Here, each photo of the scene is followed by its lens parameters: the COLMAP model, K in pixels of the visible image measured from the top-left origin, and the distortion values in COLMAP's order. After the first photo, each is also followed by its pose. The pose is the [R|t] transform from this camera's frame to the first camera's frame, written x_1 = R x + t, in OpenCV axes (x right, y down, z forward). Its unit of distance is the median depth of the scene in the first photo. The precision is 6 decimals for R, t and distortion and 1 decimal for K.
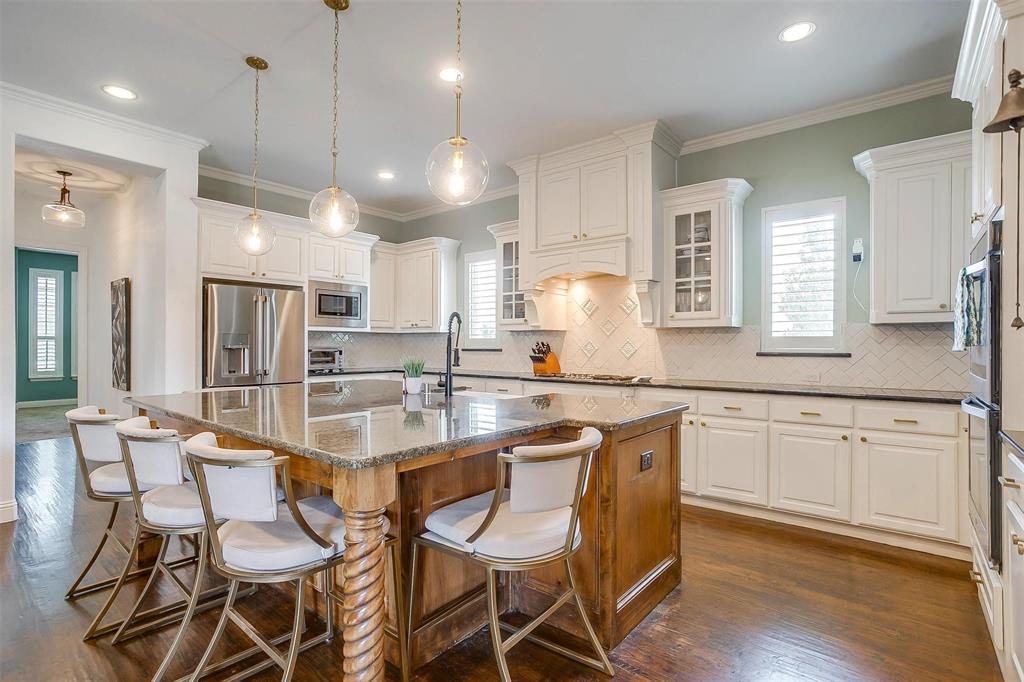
lens RADIAL K [[498.1, 0, 500.4], [0, 498.1, 340.7], [0, 0, 1]] dist [-0.045911, 0.020627]
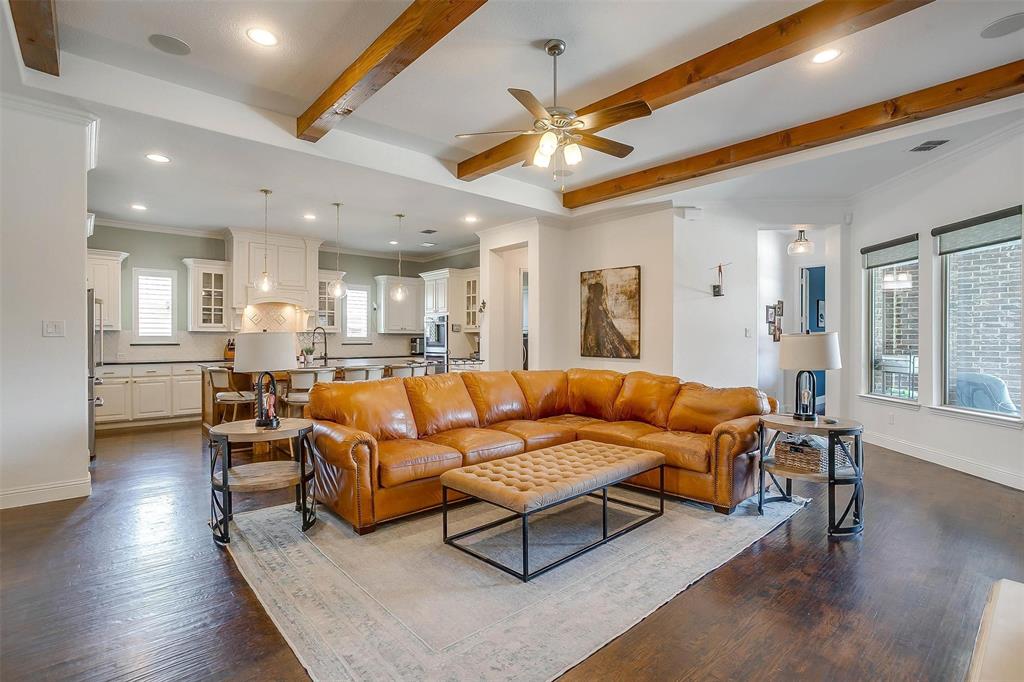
lens RADIAL K [[498.1, 0, 501.7], [0, 498.1, 343.9], [0, 0, 1]] dist [-0.045911, 0.020627]
pose [[0.153965, -0.008926, 0.988036, -1.557398], [-0.007477, 0.999920, 0.010198, -0.004217], [-0.988048, -0.008957, 0.153886, -0.134764]]
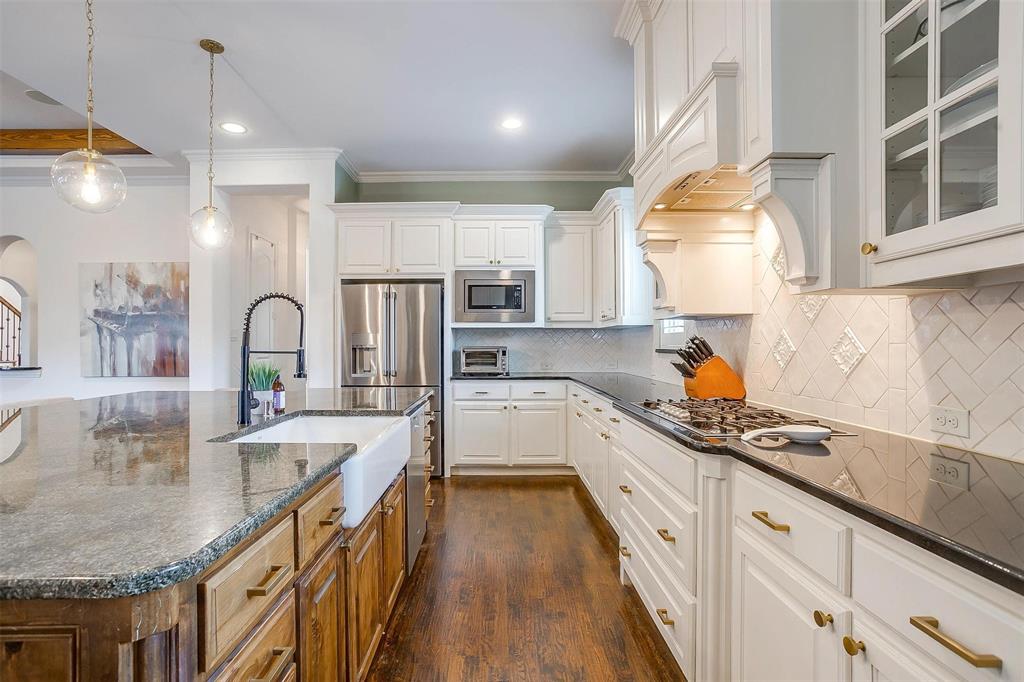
lens RADIAL K [[498.1, 0, 493.8], [0, 498.1, 339.6], [0, 0, 1]] dist [-0.045911, 0.020627]
pose [[0.644490, -0.009632, -0.764552, 0.392981], [0.009962, 0.999942, -0.004200, 0.005914], [0.764548, -0.004910, 0.644548, 0.558614]]
